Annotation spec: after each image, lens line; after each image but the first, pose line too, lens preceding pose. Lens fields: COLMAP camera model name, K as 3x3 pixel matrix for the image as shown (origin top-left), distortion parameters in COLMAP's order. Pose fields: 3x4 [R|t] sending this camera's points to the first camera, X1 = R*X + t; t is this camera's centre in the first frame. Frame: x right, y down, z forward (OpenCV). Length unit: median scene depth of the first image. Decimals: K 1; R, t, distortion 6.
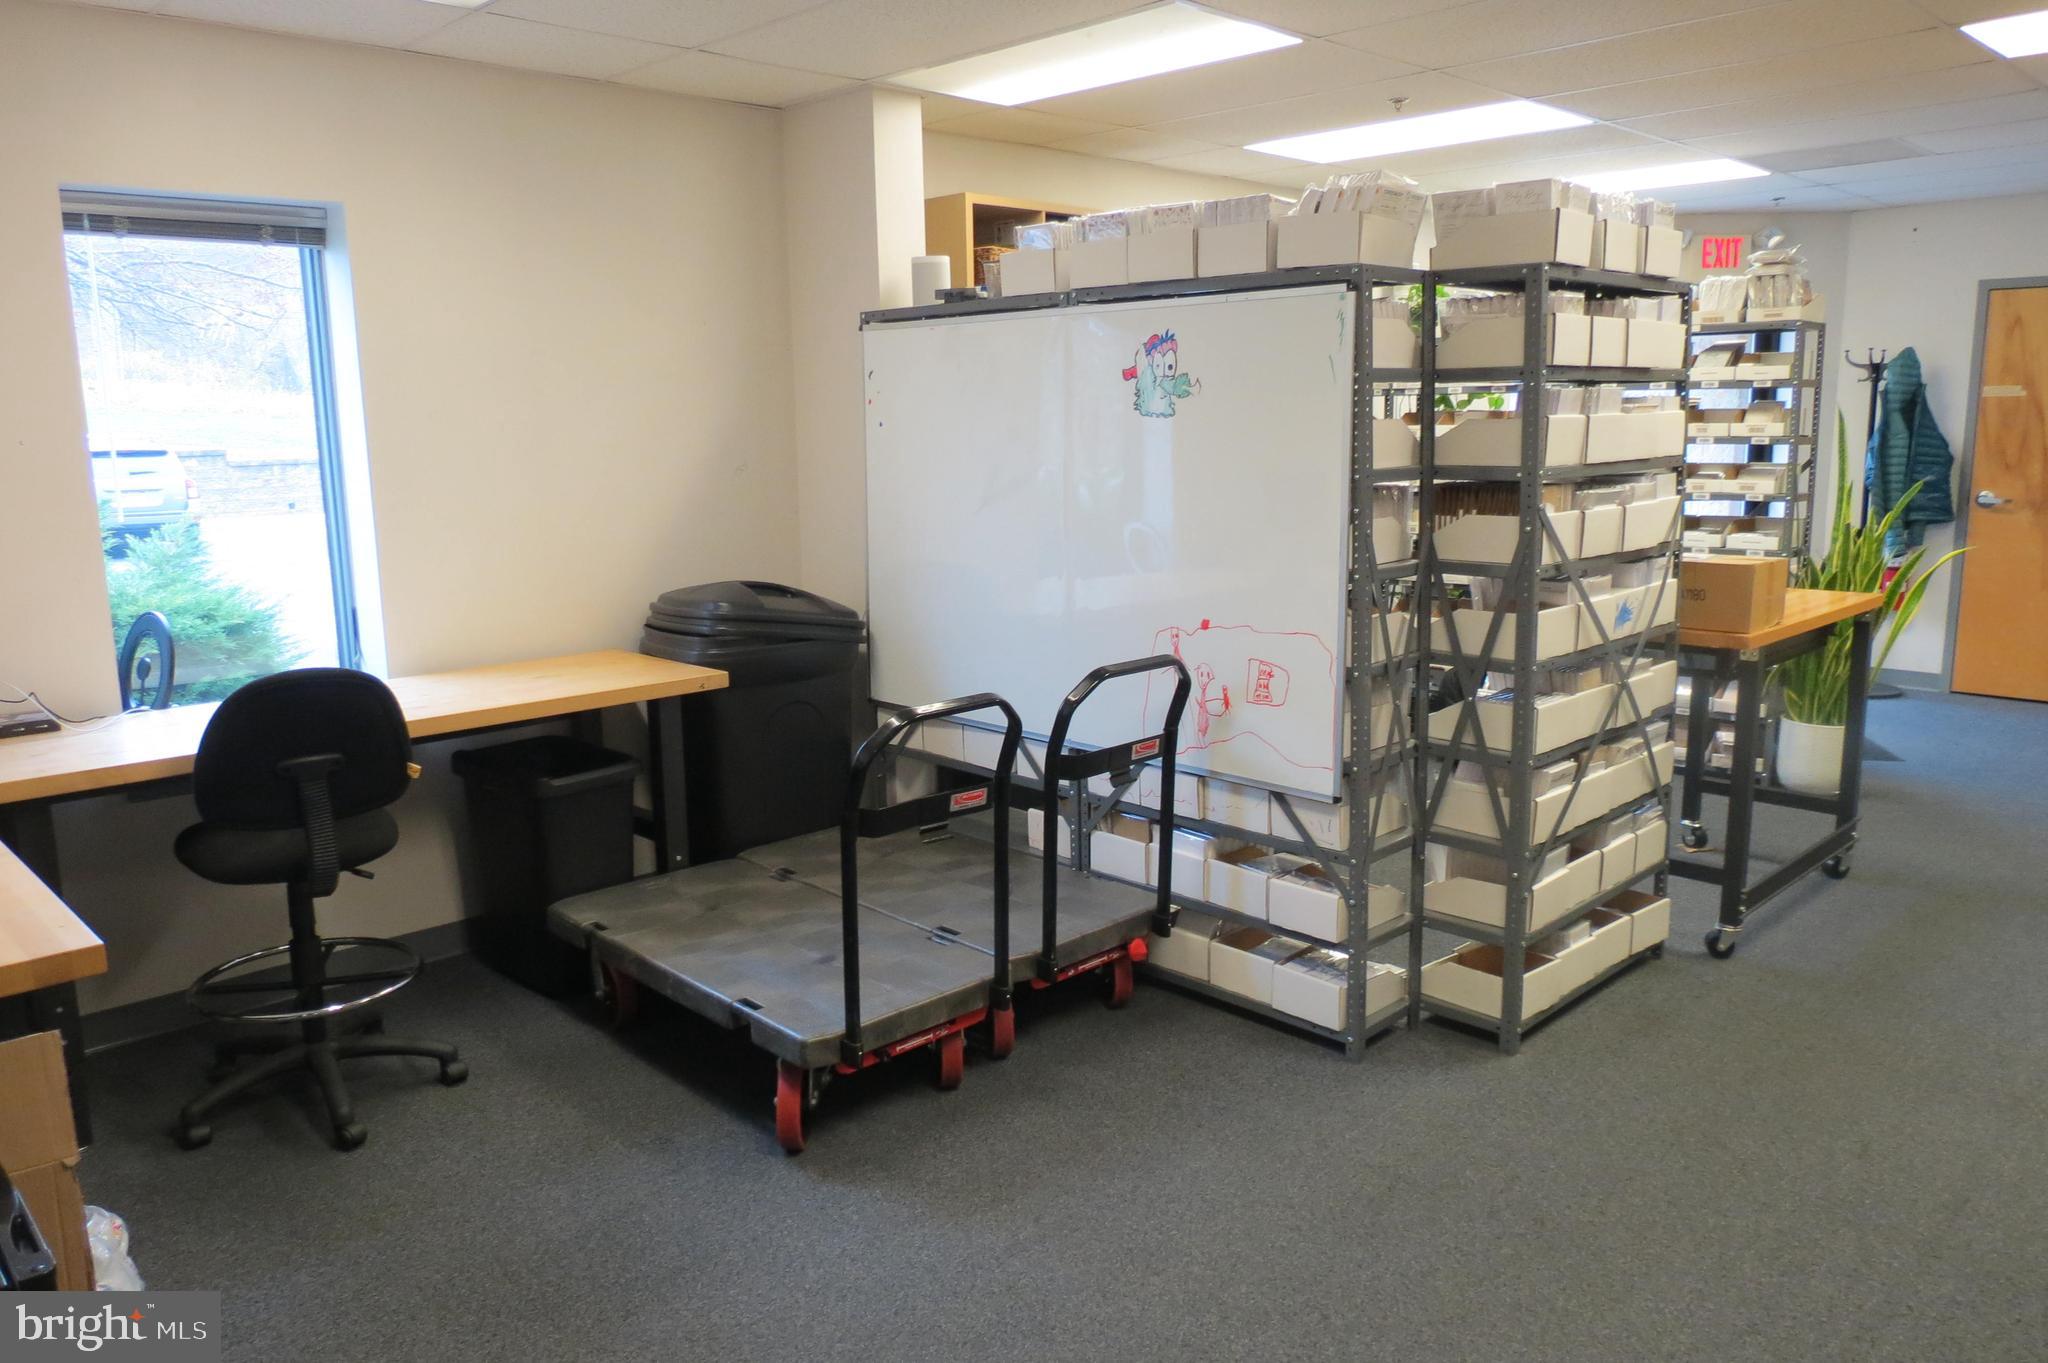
lens RADIAL K [[1456.8, 0, 1024.0], [0, 1456.8, 681.5], [0, 0, 1]] dist [-0.027522, 0.029976]
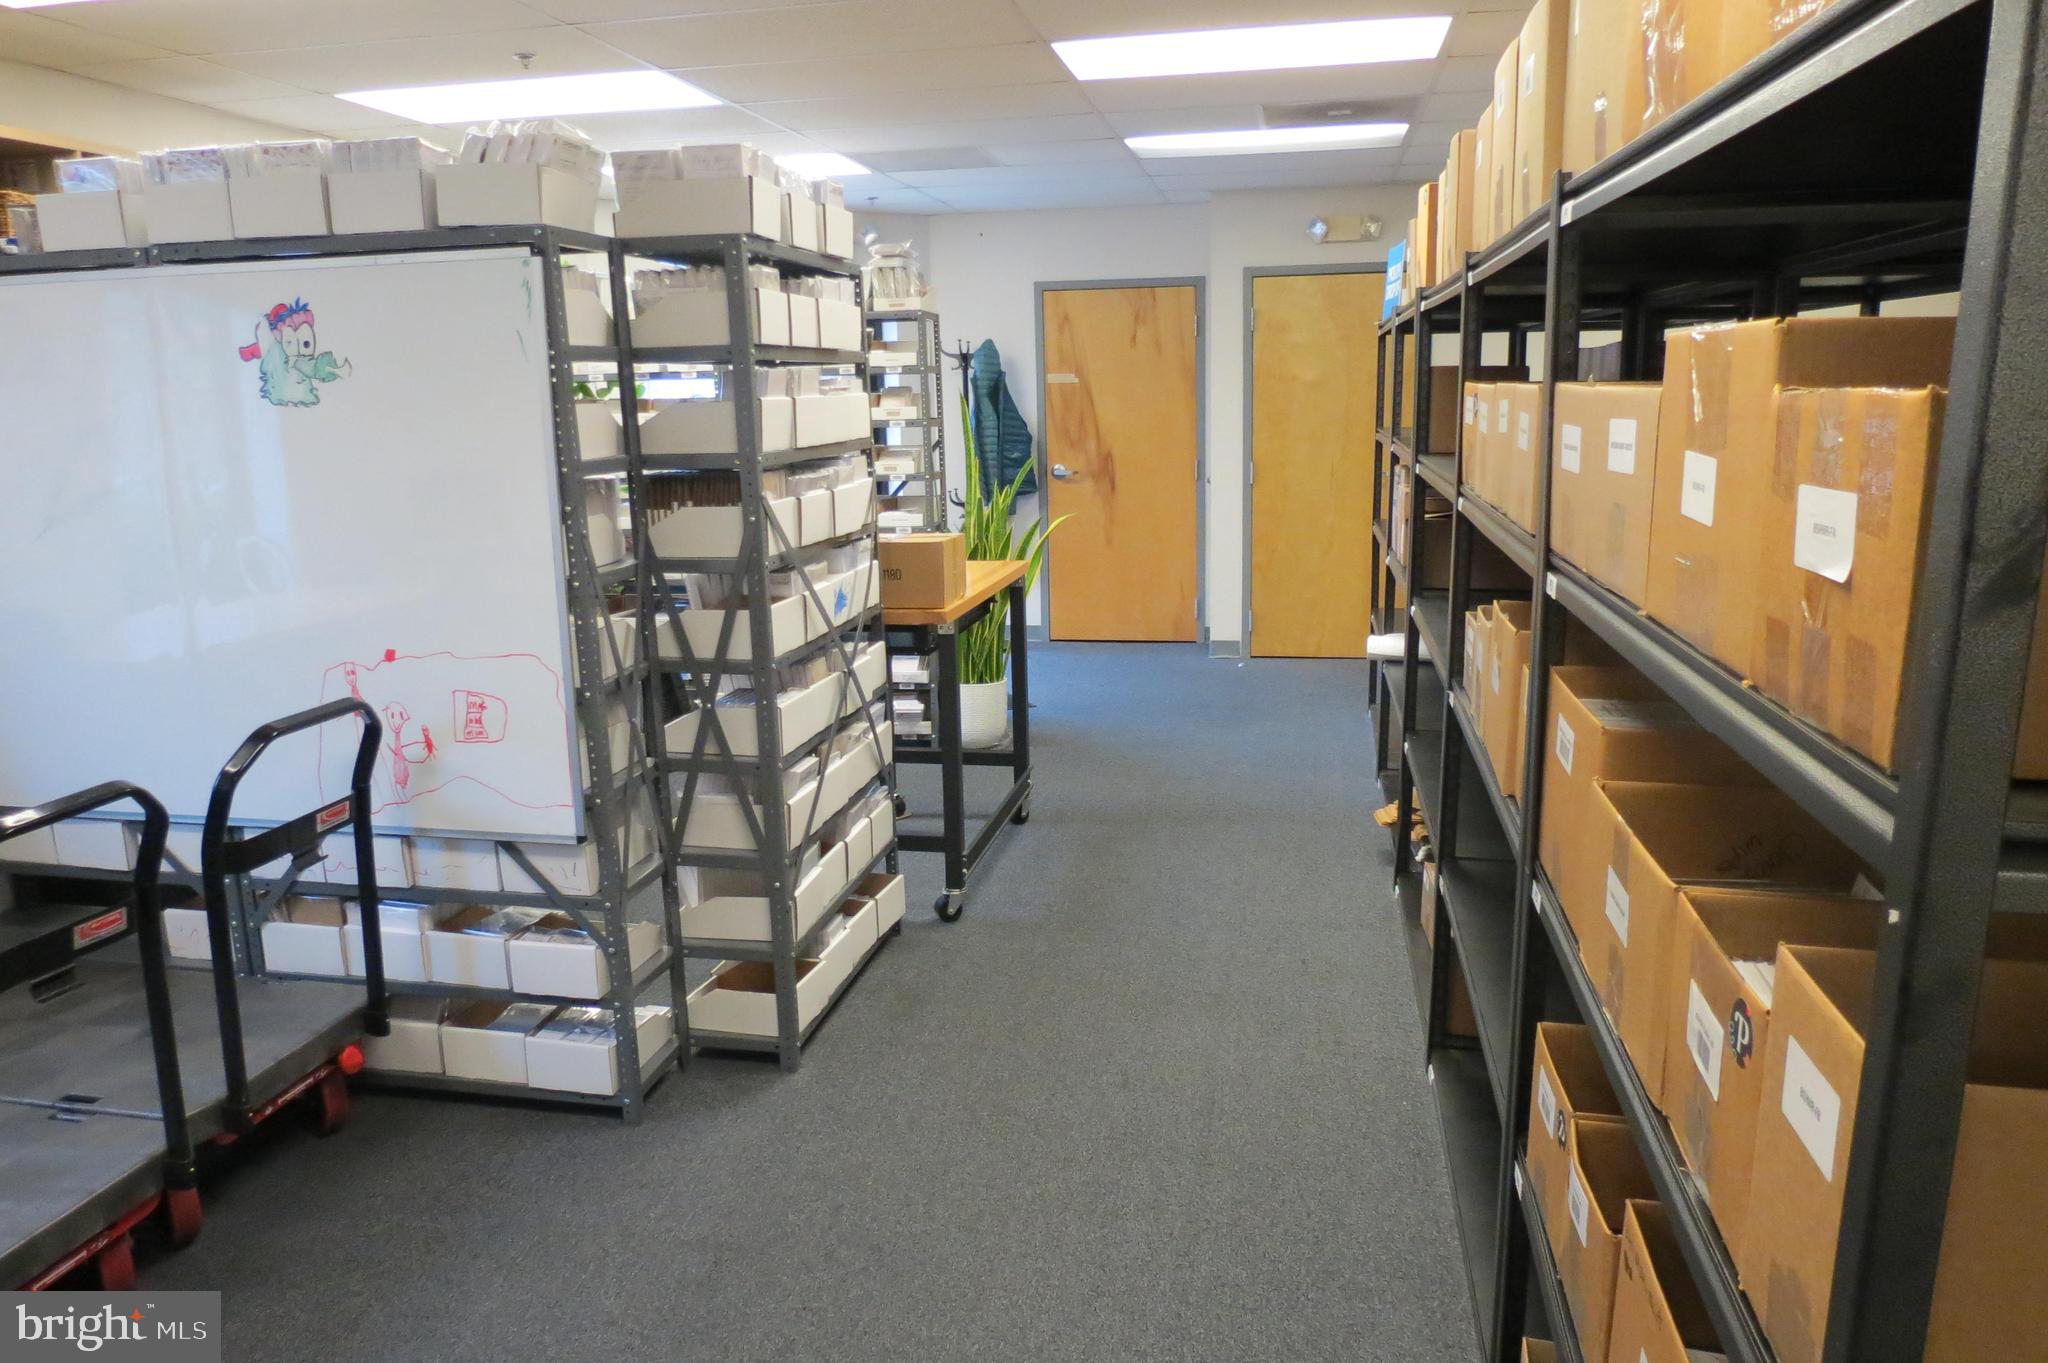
lens RADIAL K [[1447.3, 0, 1024.0], [0, 1447.3, 681.5], [0, 0, 1]] dist [-0.032639, 0.006304]
pose [[0.823933, -0.114639, 0.554971, -0.034642], [0.111414, 0.992980, 0.039707, -0.016861], [-0.555627, 0.029116, 0.830921, 0.119944]]
